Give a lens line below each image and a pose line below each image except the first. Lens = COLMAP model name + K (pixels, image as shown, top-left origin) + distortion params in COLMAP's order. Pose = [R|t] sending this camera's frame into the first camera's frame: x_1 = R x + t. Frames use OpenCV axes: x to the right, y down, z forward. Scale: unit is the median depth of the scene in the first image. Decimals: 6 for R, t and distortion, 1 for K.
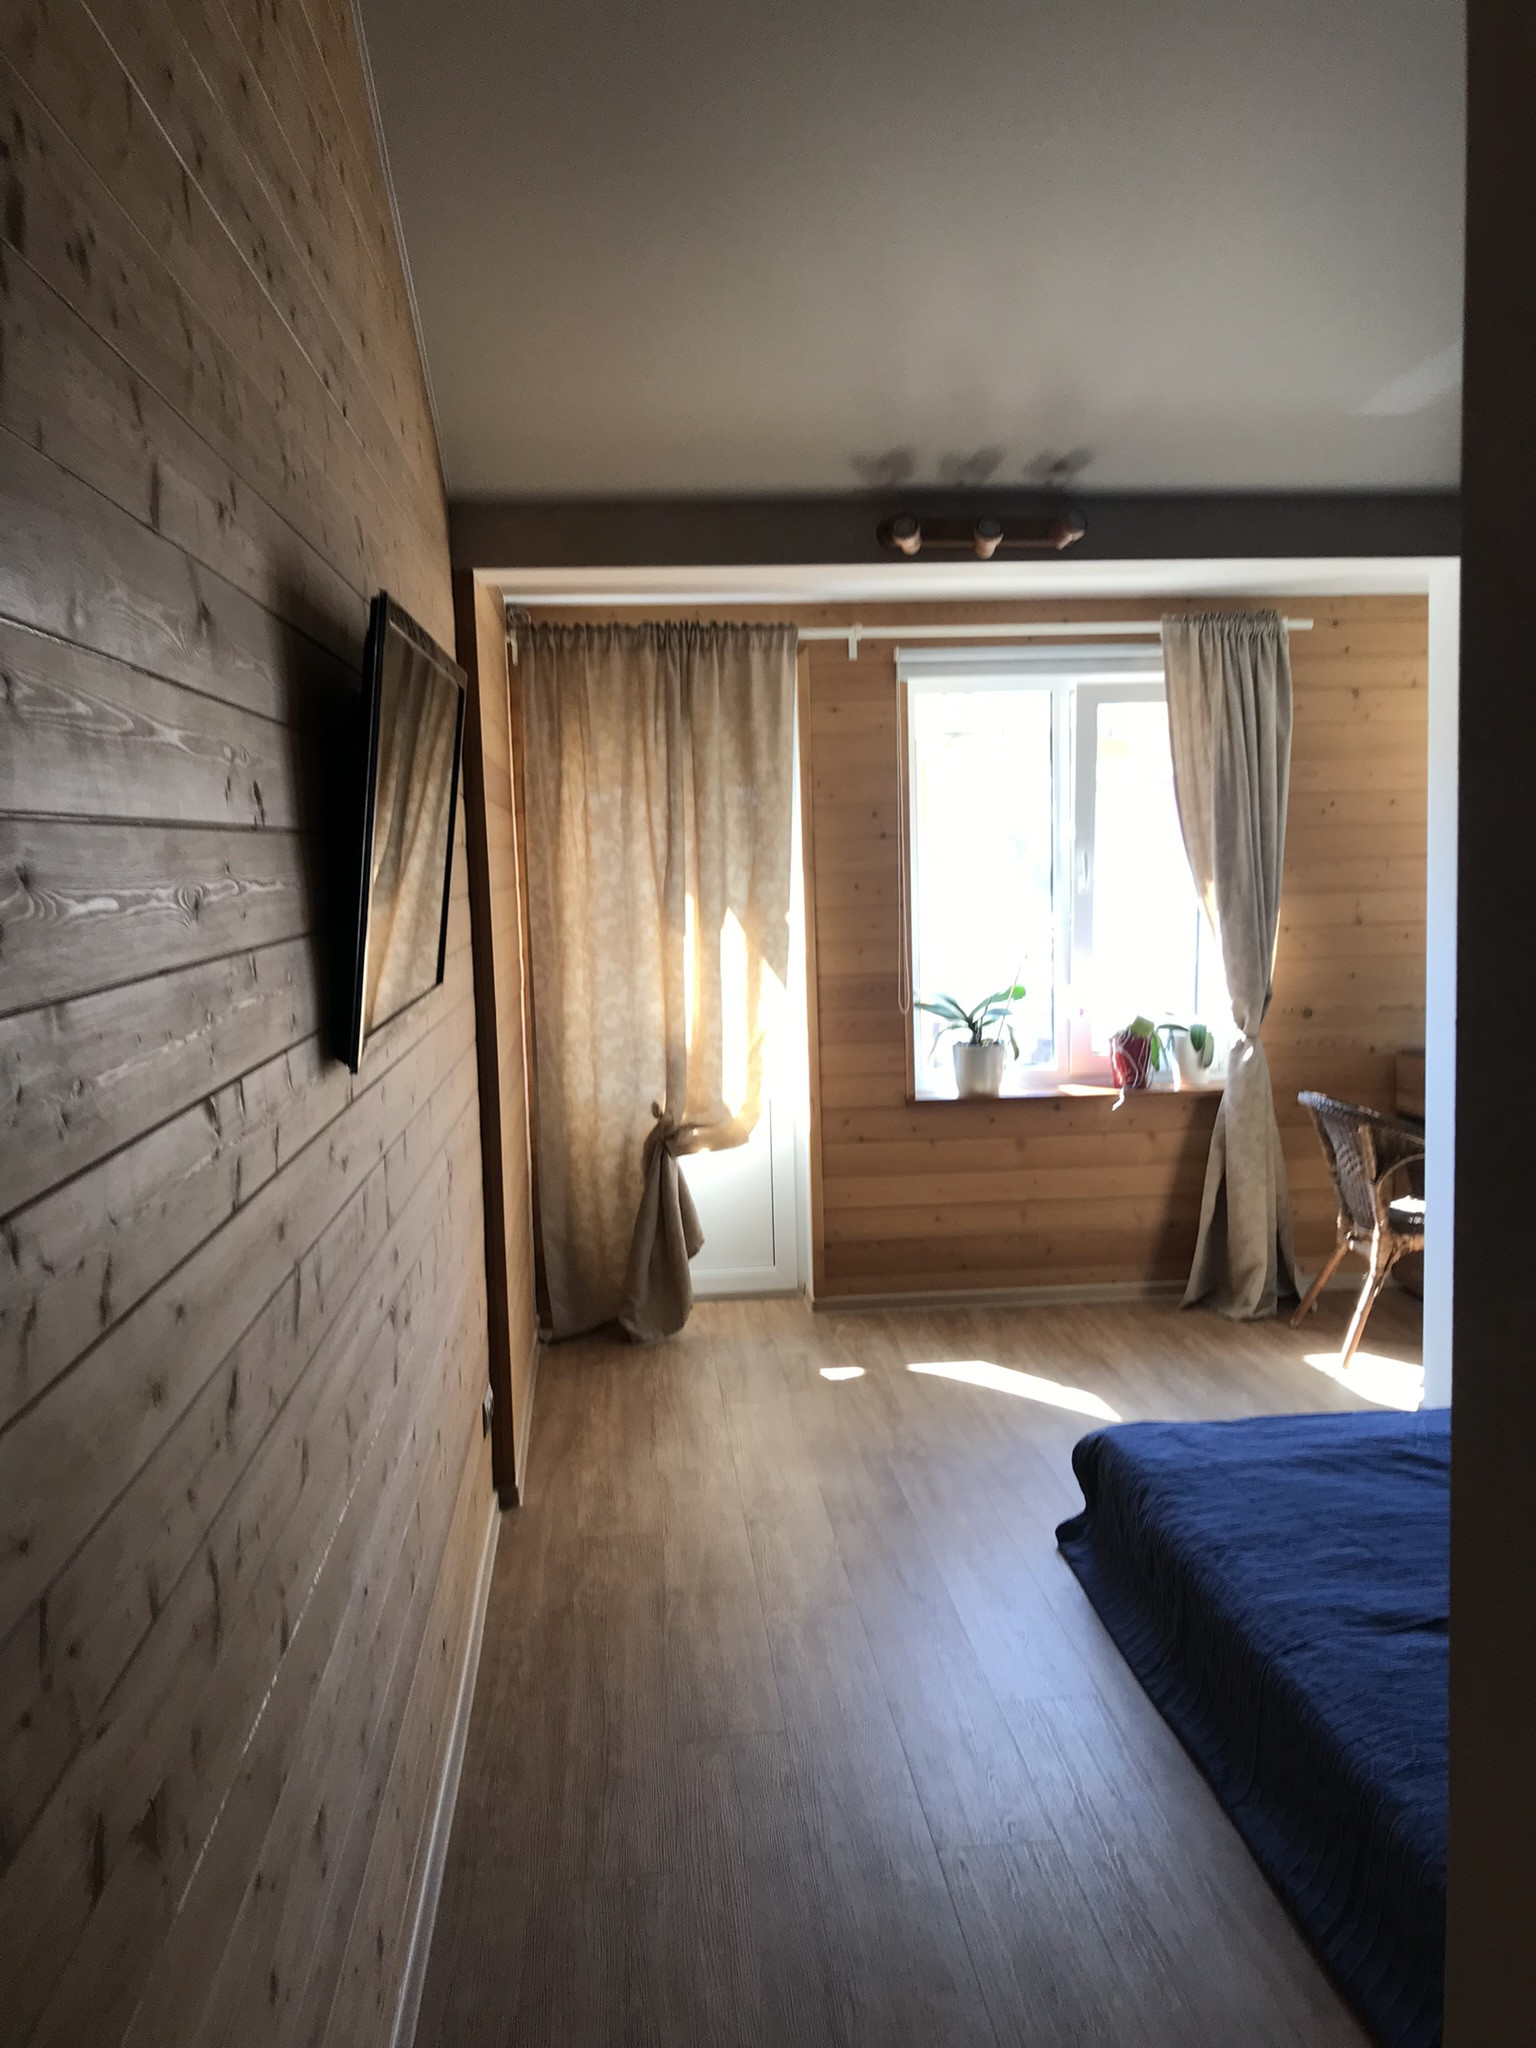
lens RADIAL K [[1693.8, 0, 769.0], [0, 1693.8, 1023.8], [0, 0, 1]] dist [0.034692, -0.051315]
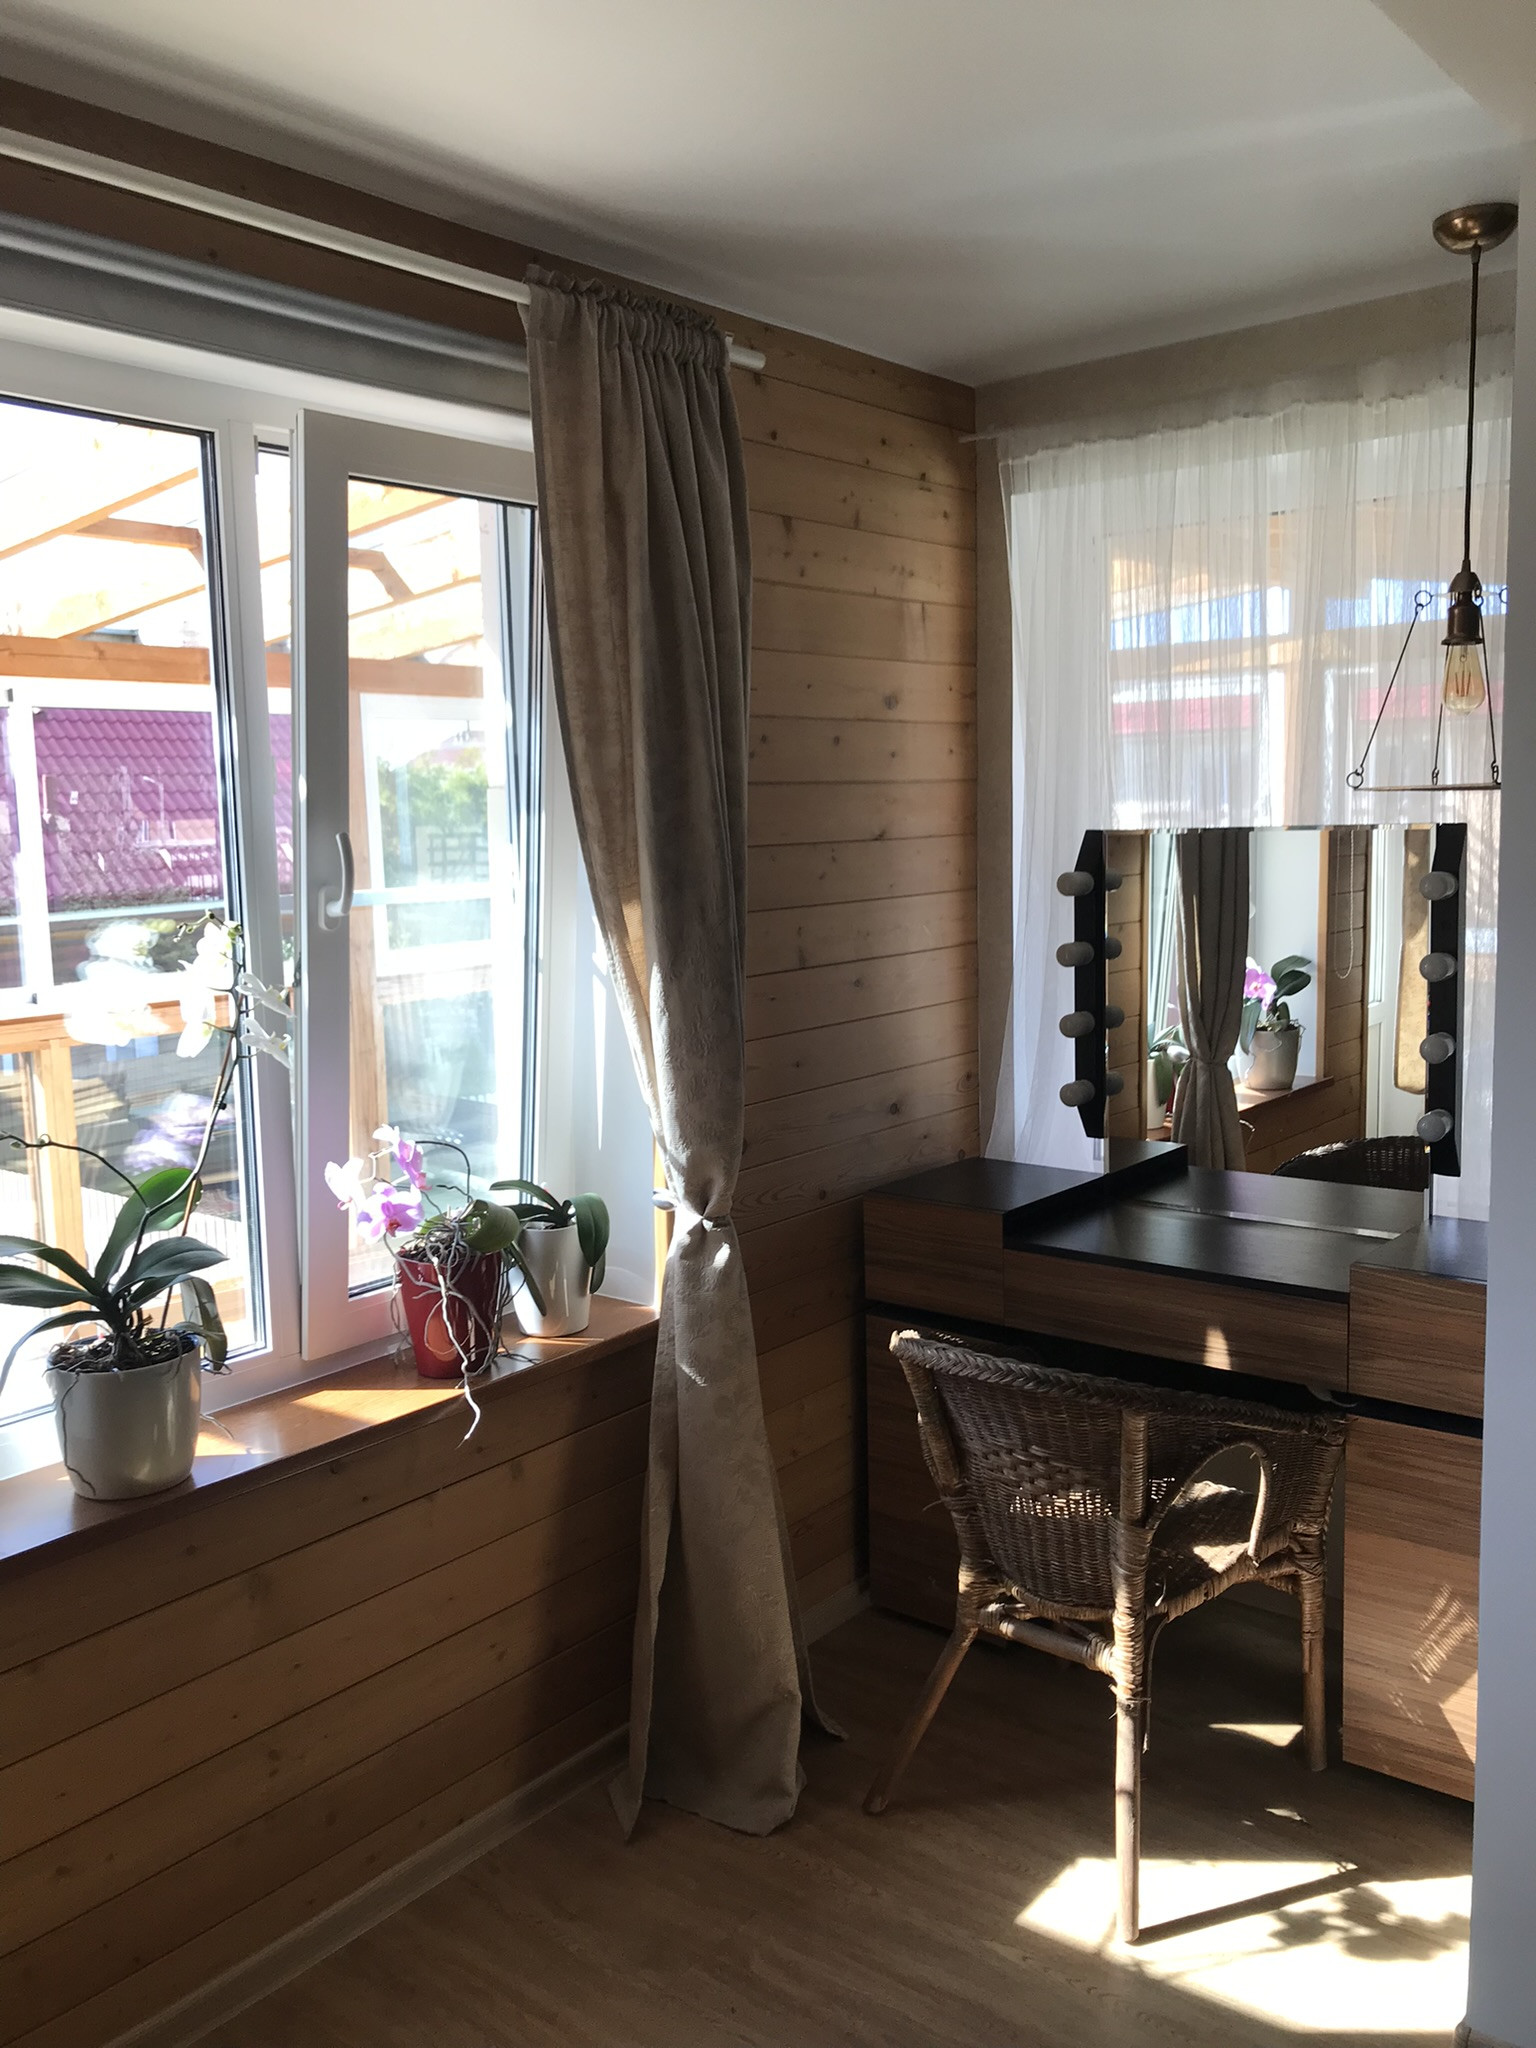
lens RADIAL K [[1693.8, 0, 792.6], [0, 1693.8, 1000.1], [0, 0, 1]] dist [0.034692, -0.051315]
pose [[0.682473, -0.071551, 0.727400, -0.041838], [0.071482, 0.996960, 0.030999, -0.066526], [-0.727407, 0.030840, 0.685513, 0.655625]]
